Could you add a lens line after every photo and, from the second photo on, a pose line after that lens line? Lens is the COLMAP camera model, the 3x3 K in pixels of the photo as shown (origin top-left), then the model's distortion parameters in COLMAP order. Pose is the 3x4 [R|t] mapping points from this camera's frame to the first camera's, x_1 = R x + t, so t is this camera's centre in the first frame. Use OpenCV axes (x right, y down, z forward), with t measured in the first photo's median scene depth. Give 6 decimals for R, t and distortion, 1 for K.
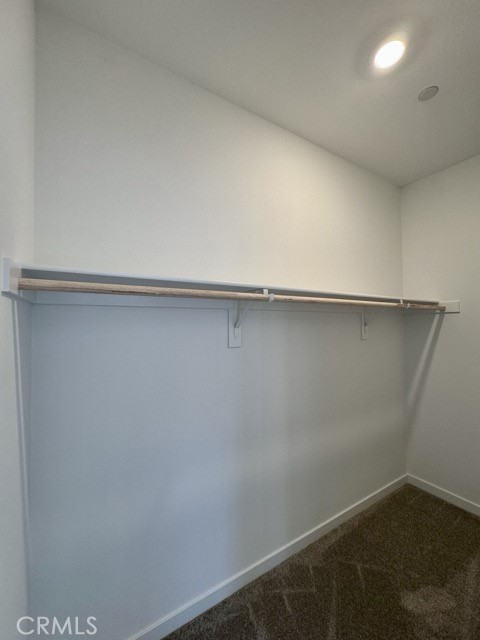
lens RADIAL K [[255.9, 0, 243.5], [0, 255.9, 318.5], [0, 0, 1]] dist [0.000478, -0.000242]
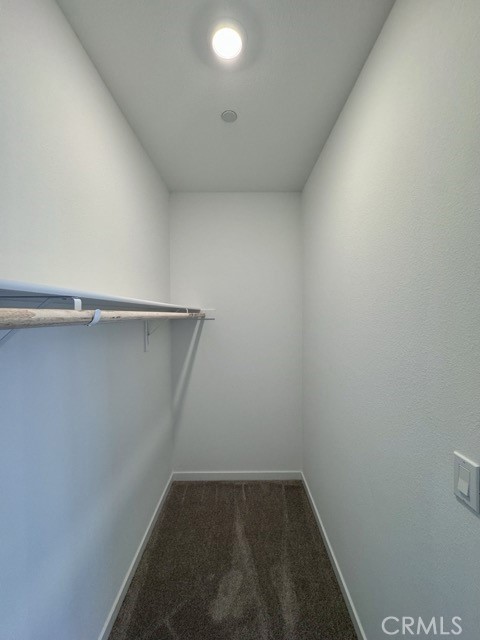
lens RADIAL K [[255.9, 0, 237.0], [0, 255.9, 320.5], [0, 0, 1]] dist [0.000478, -0.000242]
pose [[0.544478, -0.022557, 0.838472, -0.116549], [-0.001013, 0.999620, 0.027550, -0.063886], [-0.838775, -0.015850, 0.544248, 0.347793]]
